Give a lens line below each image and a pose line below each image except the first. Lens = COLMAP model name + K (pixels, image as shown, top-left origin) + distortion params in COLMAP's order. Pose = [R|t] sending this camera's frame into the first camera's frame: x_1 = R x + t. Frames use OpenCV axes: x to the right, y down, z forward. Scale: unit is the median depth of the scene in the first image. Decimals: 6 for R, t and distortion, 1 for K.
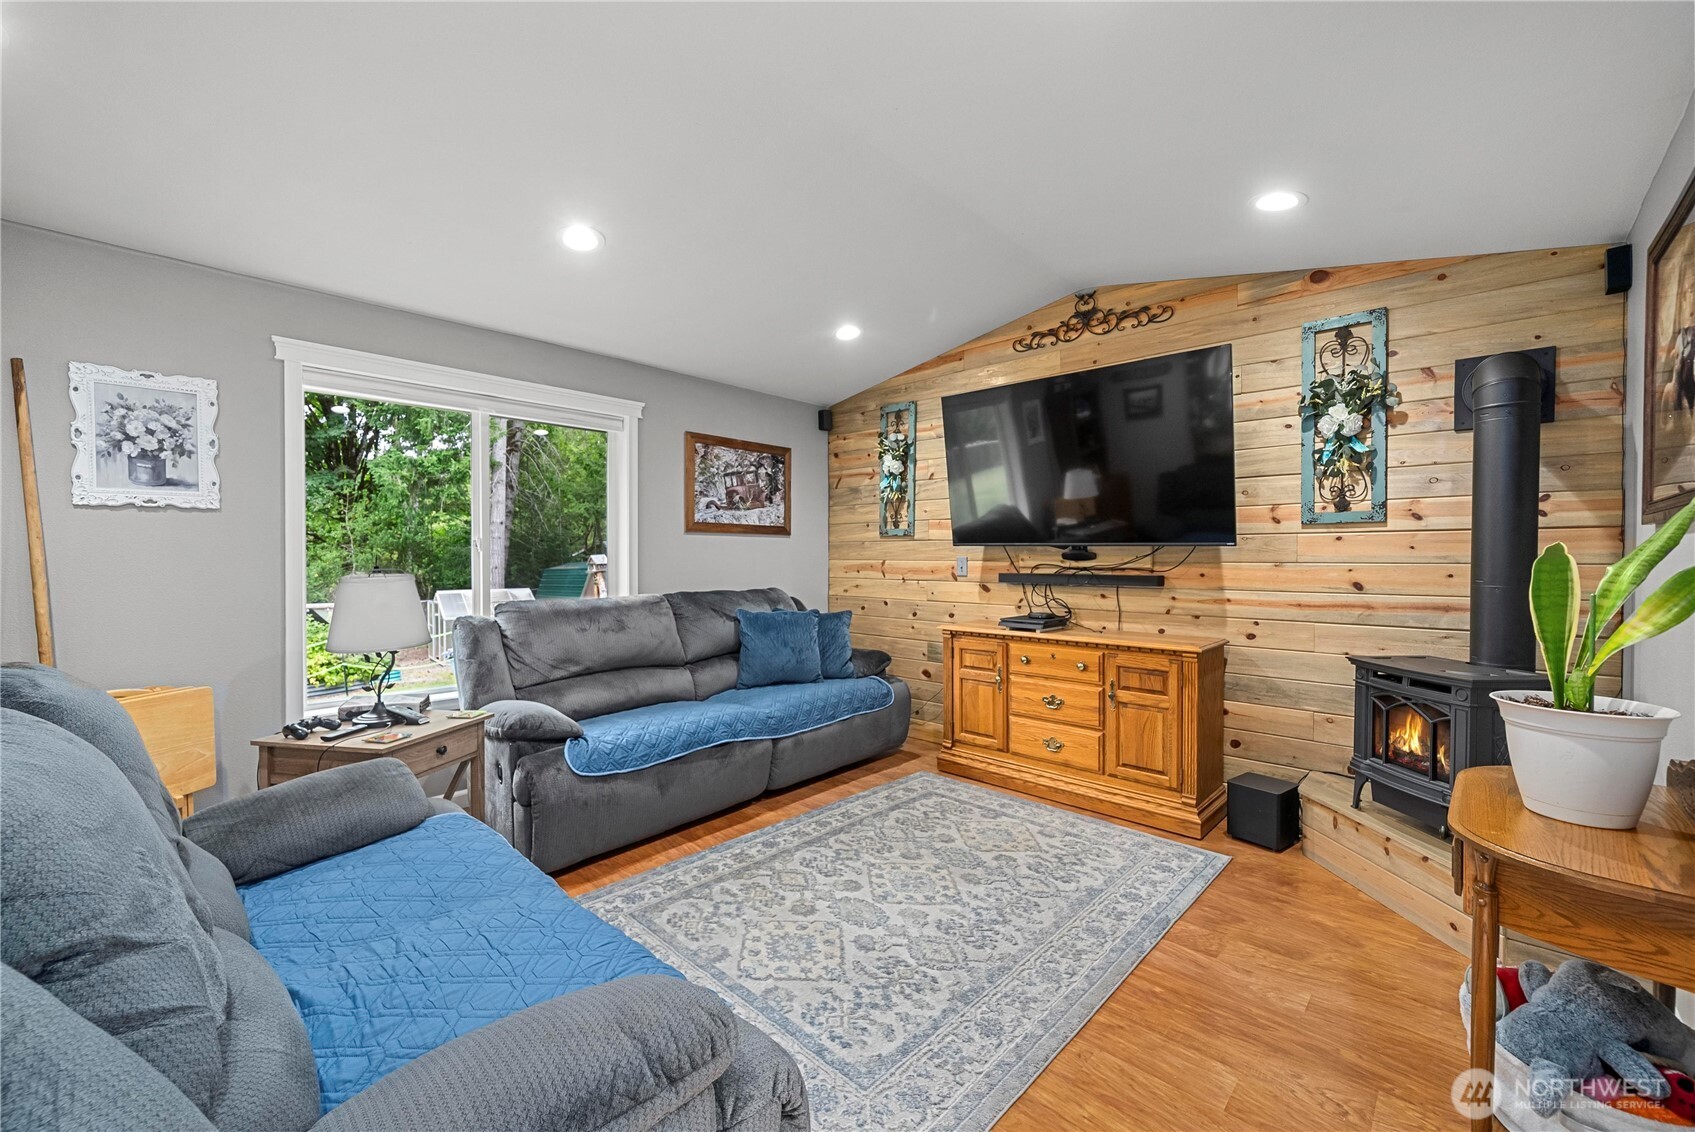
lens RADIAL K [[675.9, 0, 846.7], [0, 675.9, 563.0], [0, 0, 1]] dist [-0.001932, -0.000188]
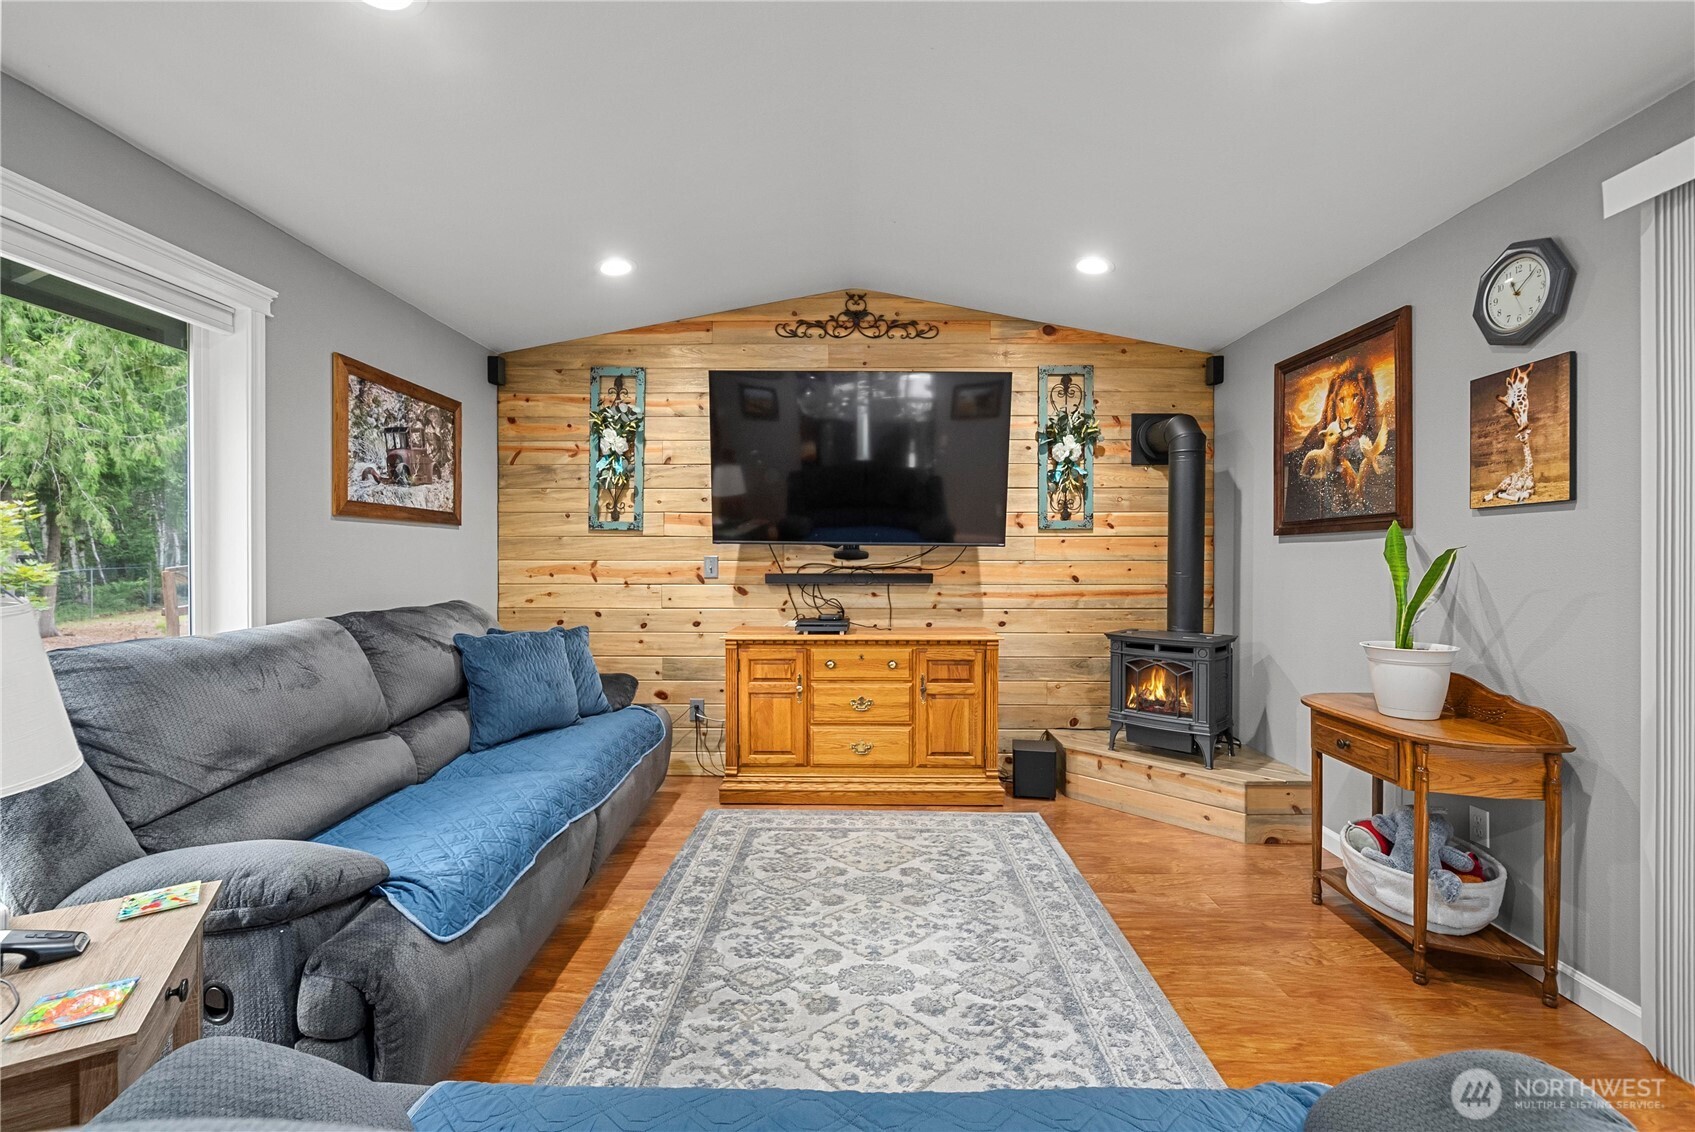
lens RADIAL K [[715.5, 0, 848.7], [0, 715.5, 560.3], [0, 0, 1]] dist [-0.000765, 0.000244]
pose [[0.737660, -0.003559, 0.675163, -0.411710], [0.006663, 0.999976, -0.002008, -0.000807], [-0.675140, 0.005980, 0.737666, 0.249045]]
